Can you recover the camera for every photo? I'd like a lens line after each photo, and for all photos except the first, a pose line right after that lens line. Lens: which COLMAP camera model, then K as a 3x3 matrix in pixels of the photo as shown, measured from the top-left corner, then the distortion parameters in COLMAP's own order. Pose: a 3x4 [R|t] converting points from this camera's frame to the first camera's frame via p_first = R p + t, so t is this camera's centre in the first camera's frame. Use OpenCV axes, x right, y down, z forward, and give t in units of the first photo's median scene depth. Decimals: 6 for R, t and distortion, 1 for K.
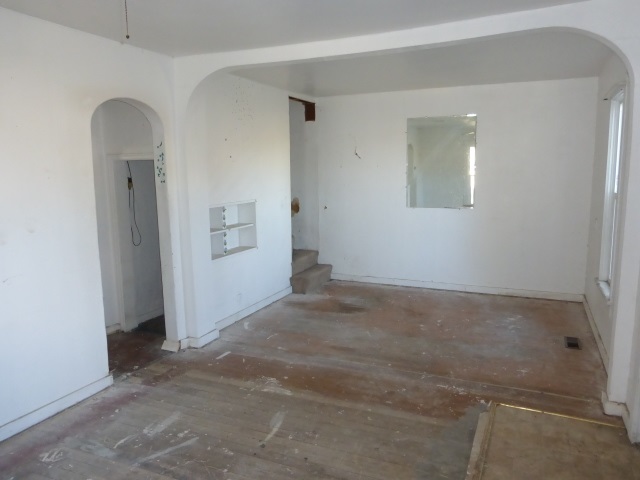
lens RADIAL K [[472.9, 0, 317.4], [0, 472.9, 241.0], [0, 0, 1]] dist [-0.035186, 0.004063]
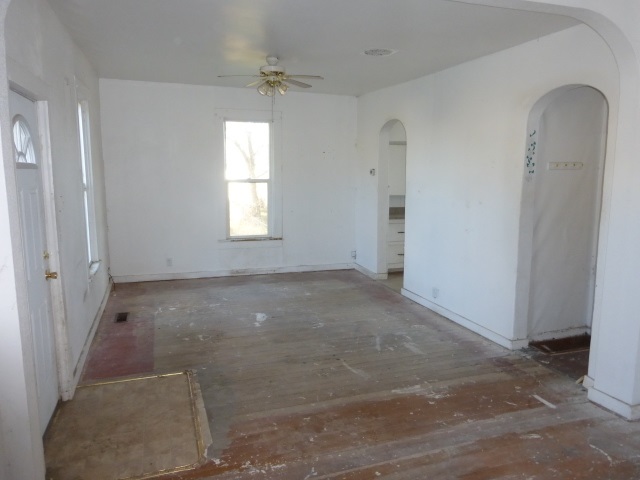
lens RADIAL K [[472.9, 0, 317.4], [0, 472.9, 241.0], [0, 0, 1]] dist [-0.035186, 0.004063]
pose [[-0.723576, 0.117770, -0.680124, 0.738327], [-0.089956, 0.960844, 0.262083, -0.232666], [0.684358, 0.250818, -0.684649, 1.599872]]
